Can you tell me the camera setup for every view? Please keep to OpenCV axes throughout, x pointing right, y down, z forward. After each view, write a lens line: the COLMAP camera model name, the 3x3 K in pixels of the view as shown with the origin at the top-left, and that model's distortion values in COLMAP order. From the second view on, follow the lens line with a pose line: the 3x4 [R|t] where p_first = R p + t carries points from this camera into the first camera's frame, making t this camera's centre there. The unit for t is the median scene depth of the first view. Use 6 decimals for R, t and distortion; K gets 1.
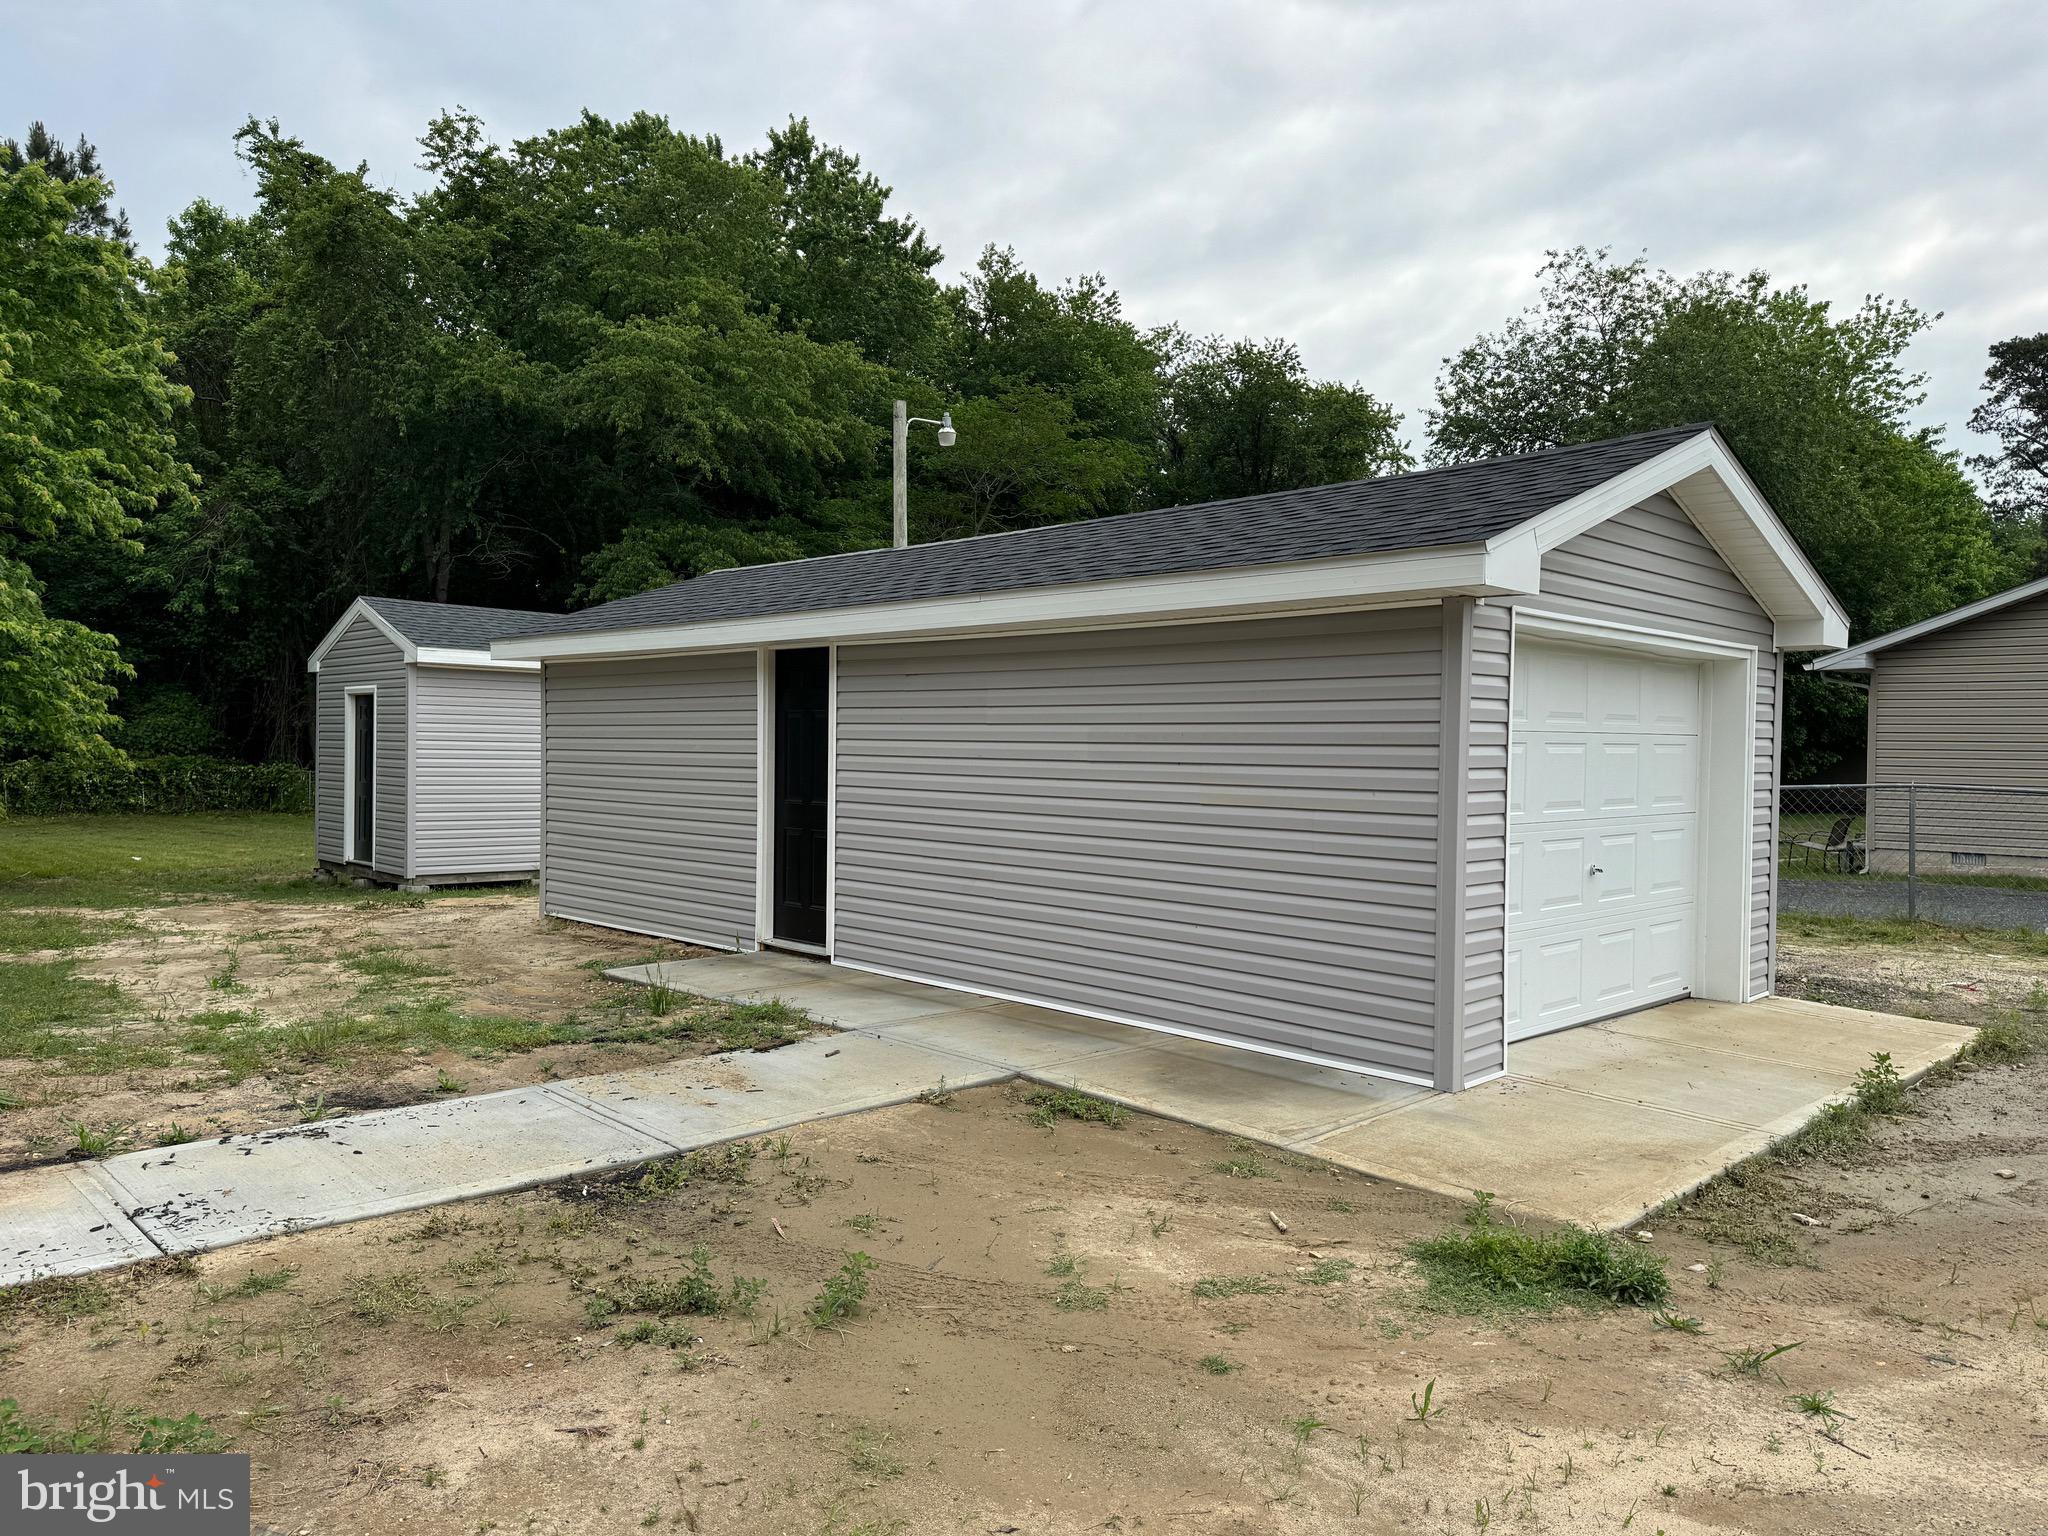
lens RADIAL K [[1415.7, 0, 1025.8], [0, 1415.7, 778.0], [0, 0, 1]] dist [0.006004, -0.007835]
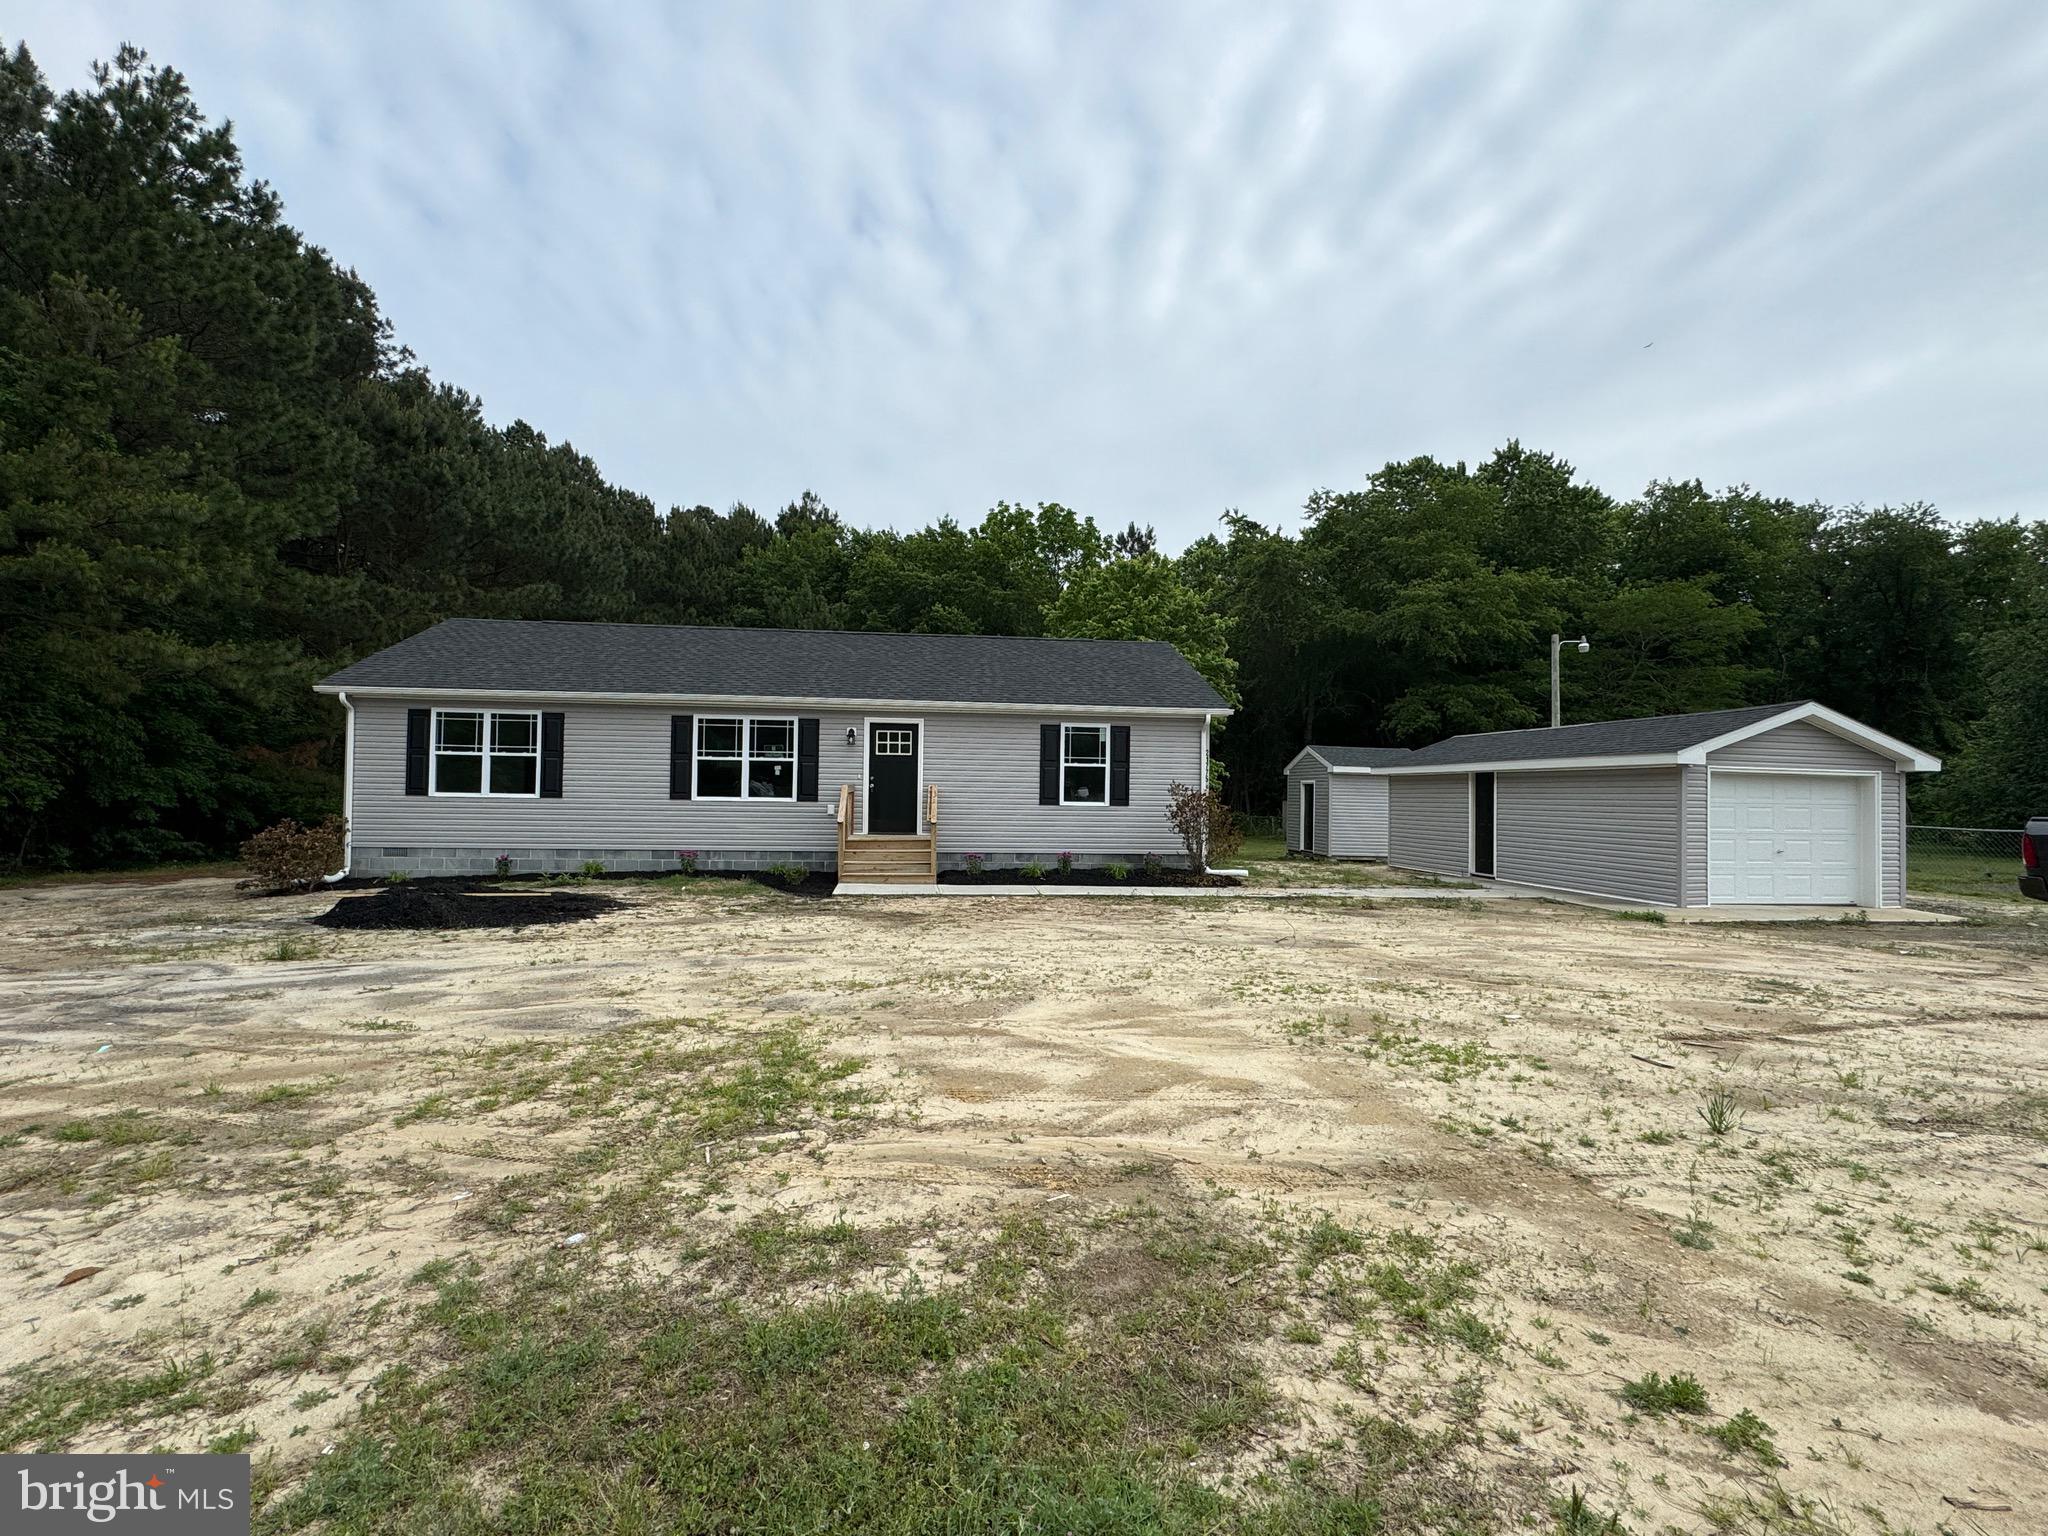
lens RADIAL K [[957.1, 0, 1024.7], [0, 957.1, 785.7], [0, 0, 1]] dist [0.021185, 0.000600]
pose [[0.800260, -0.005915, -0.599624, 0.076726], [-0.017294, 0.999308, -0.032939, 0.004954], [0.599404, 0.036729, 0.799604, -0.327051]]
